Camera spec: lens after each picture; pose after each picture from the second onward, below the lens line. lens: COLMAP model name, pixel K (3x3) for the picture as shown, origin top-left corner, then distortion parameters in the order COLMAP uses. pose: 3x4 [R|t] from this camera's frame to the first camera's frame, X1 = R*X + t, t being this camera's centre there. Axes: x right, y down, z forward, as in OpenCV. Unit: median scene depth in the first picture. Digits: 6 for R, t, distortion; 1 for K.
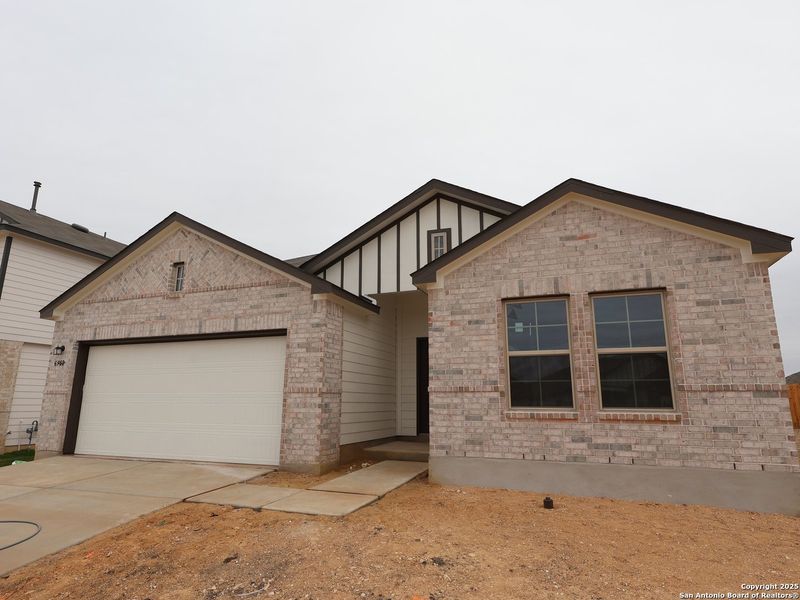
lens RADIAL K [[456.8, 0, 400.4], [0, 456.8, 305.3], [0, 0, 1]] dist [0.013915, 0.000032]
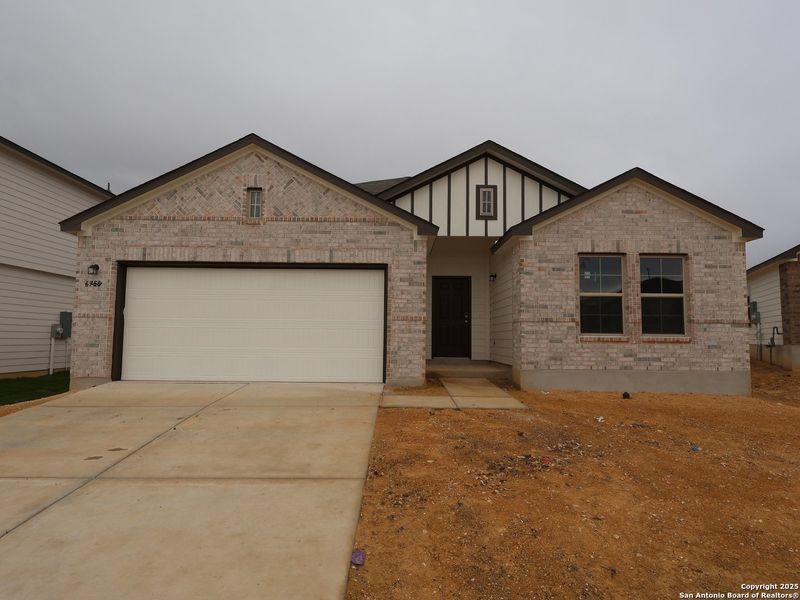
lens RADIAL K [[456.8, 0, 404.4], [0, 456.8, 300.4], [0, 0, 1]] dist [0.013915, 0.000032]
pose [[0.935421, 0.033415, 0.351953, -0.703341], [-0.079047, 0.990088, 0.116091, 0.008431], [-0.344586, -0.136414, 0.928791, -0.070283]]
